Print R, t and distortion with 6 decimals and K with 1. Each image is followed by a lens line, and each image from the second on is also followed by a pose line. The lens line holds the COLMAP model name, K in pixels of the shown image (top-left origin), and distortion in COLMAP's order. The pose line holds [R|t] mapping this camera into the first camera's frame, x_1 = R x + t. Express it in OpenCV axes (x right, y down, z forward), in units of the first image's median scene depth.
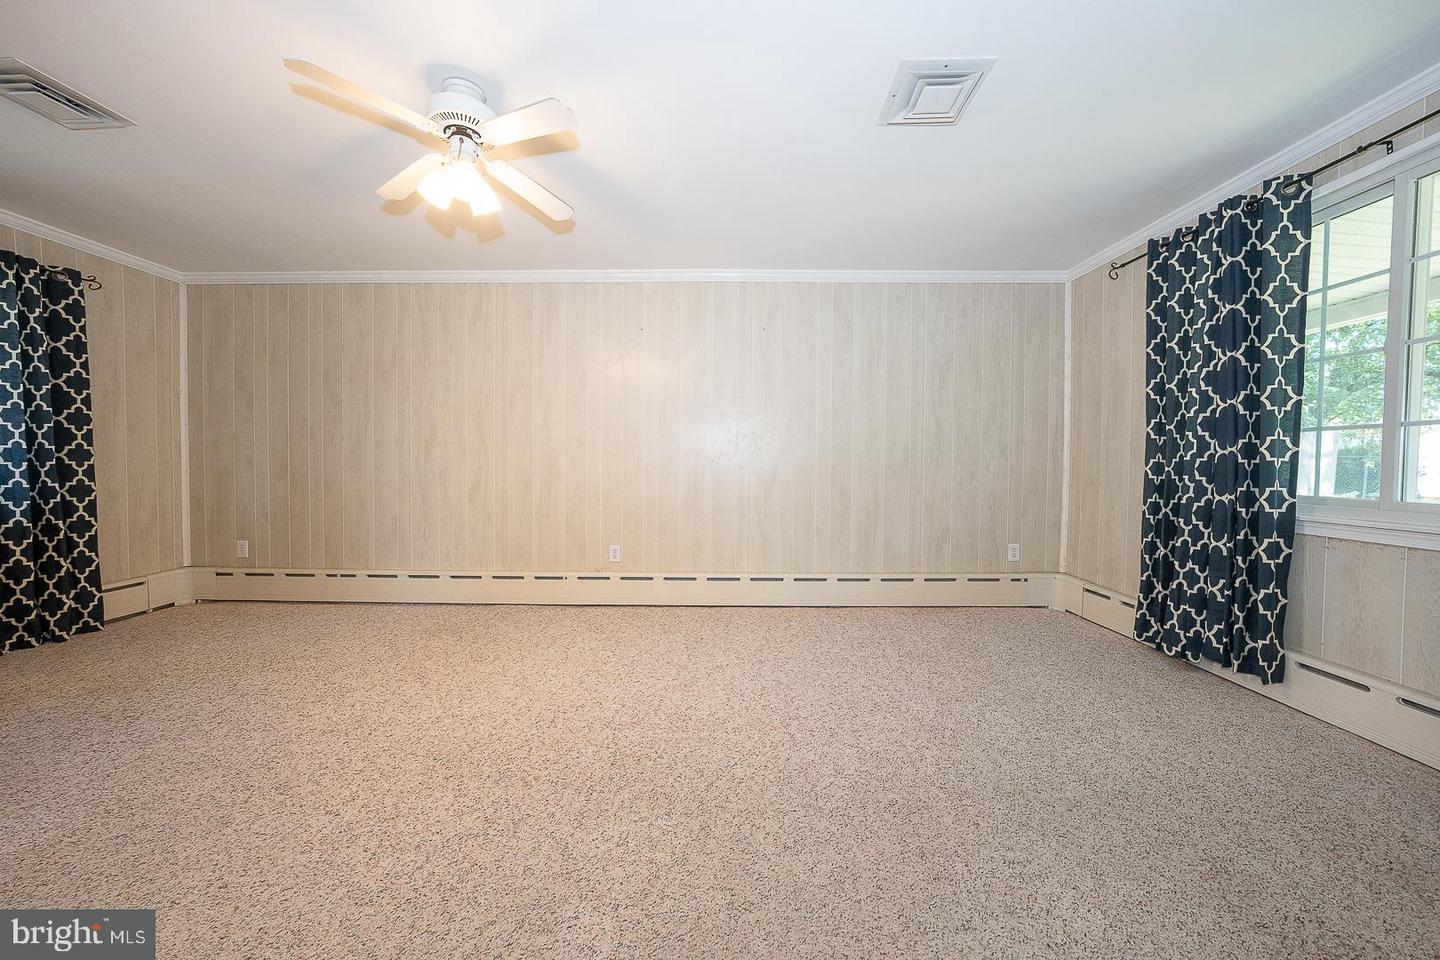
lens RADIAL K [[494.6, 0, 721.7], [0, 494.6, 475.7], [0, 0, 1]] dist [-0.031198, 0.006743]
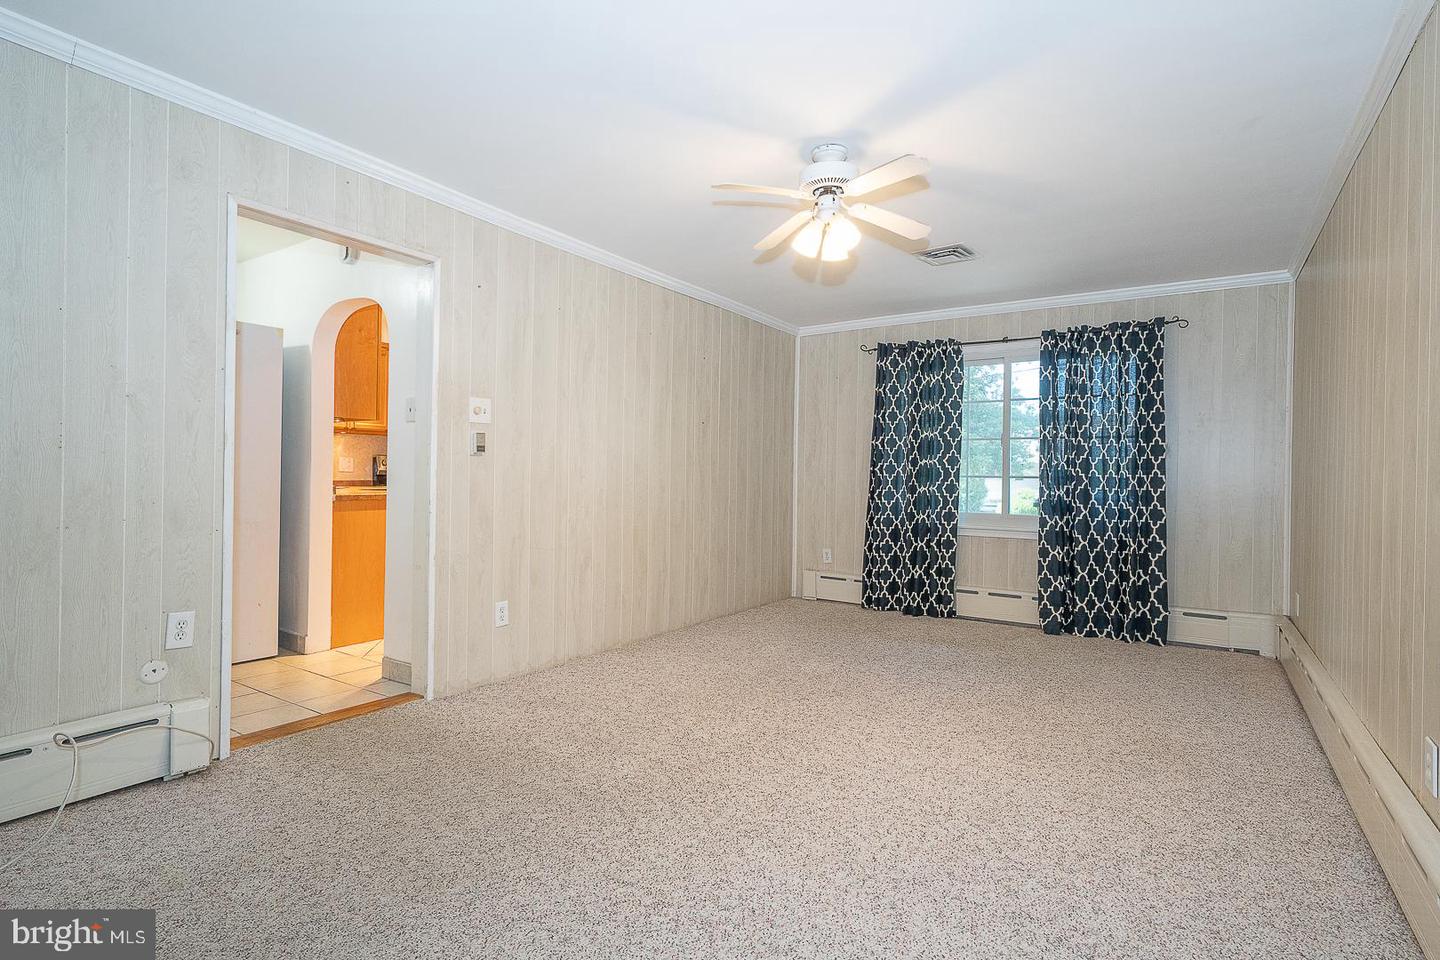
lens RADIAL K [[710.1, 0, 722.6], [0, 710.1, 475.2], [0, 0, 1]] dist [0.004476, 0.000954]
pose [[-0.550255, -0.012814, -0.834898, 0.660745], [-0.039227, 0.999175, 0.010518, -0.042618], [0.834075, 0.038538, -0.550304, 1.191474]]
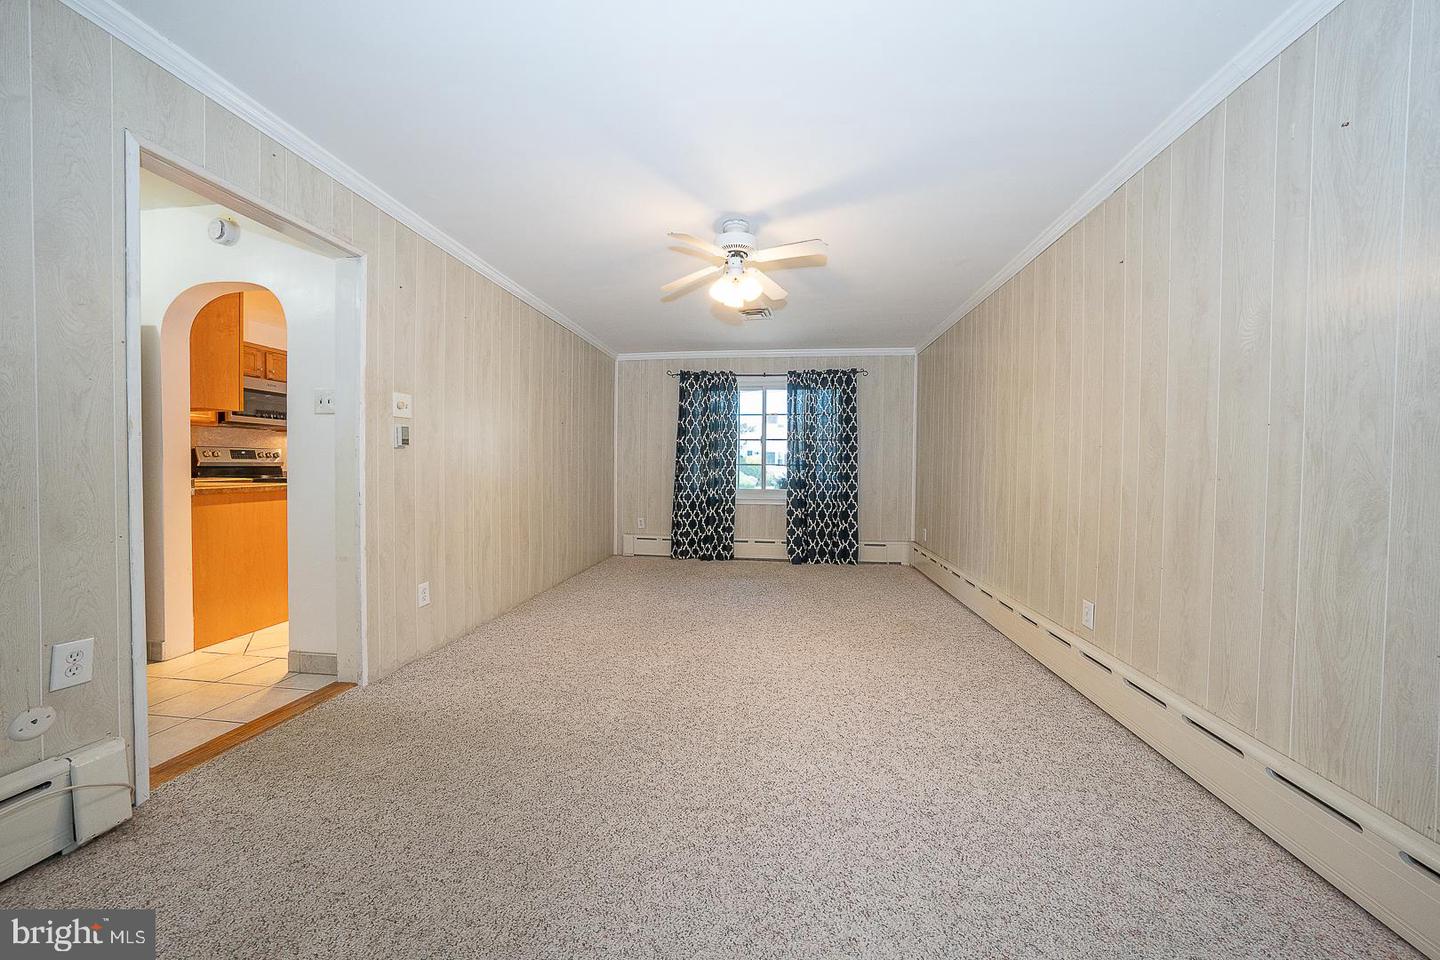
lens RADIAL K [[494.6, 0, 721.7], [0, 494.6, 475.7], [0, 0, 1]] dist [-0.031198, 0.006743]
pose [[-0.117664, 0.014015, -0.992955, 0.687276], [-0.035608, 0.999198, 0.018323, -0.033302], [0.992415, 0.037513, -0.117071, 0.805129]]
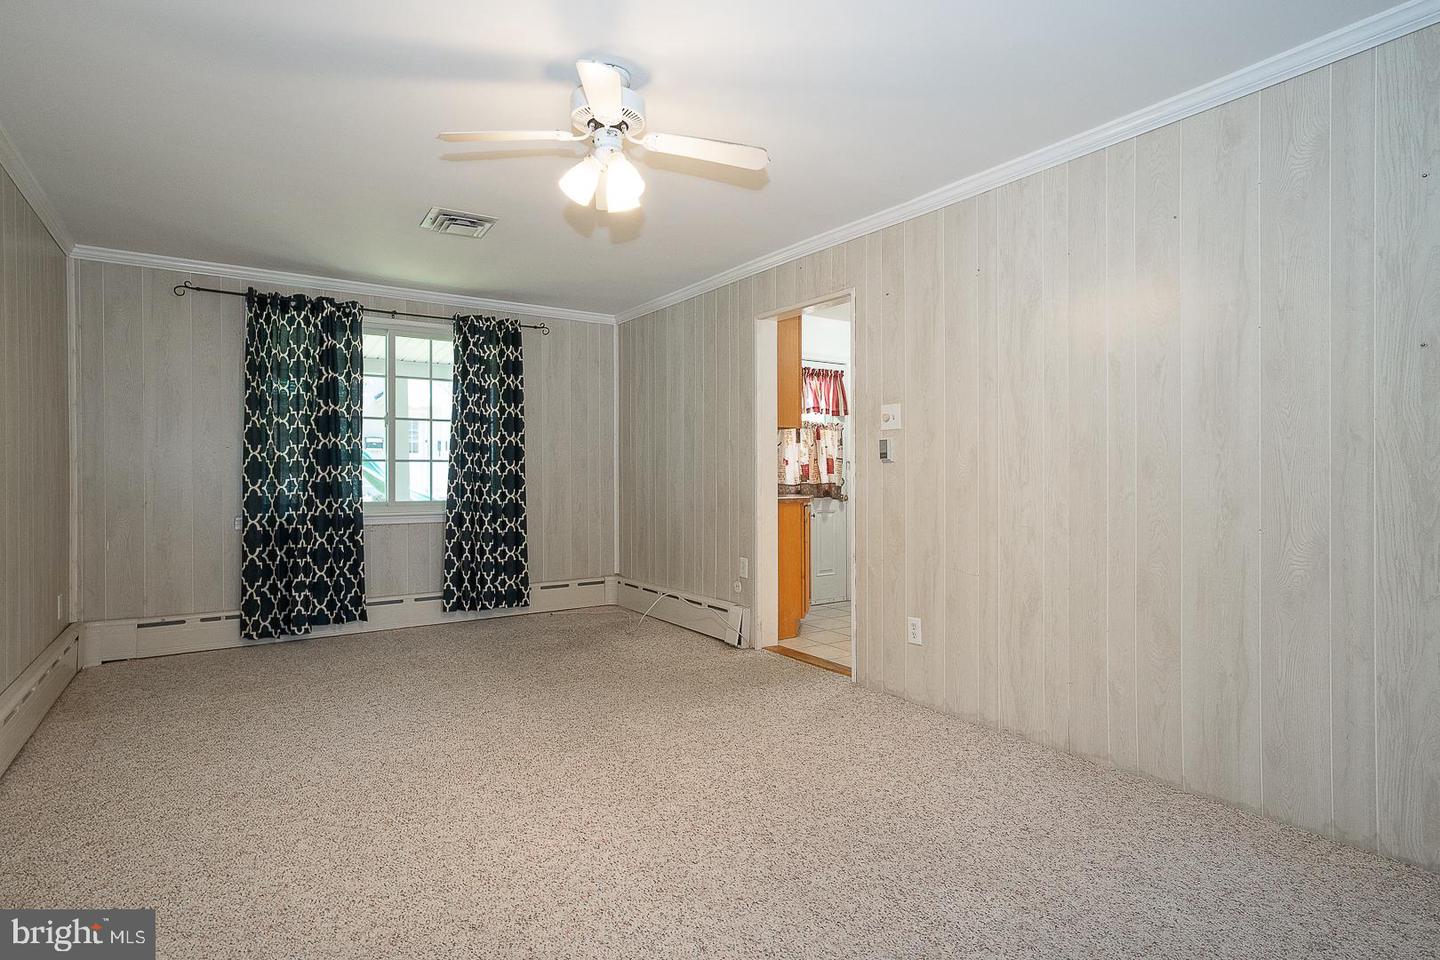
lens RADIAL K [[737.5, 0, 720.0], [0, 737.5, 480.0], [0, 0, 1]] dist [0.003604, 0.000641]
pose [[-0.567840, -0.010285, 0.823074, -1.222487], [0.020238, 0.999445, 0.026451, -0.058023], [-0.822890, 0.031677, -0.567317, 1.121205]]
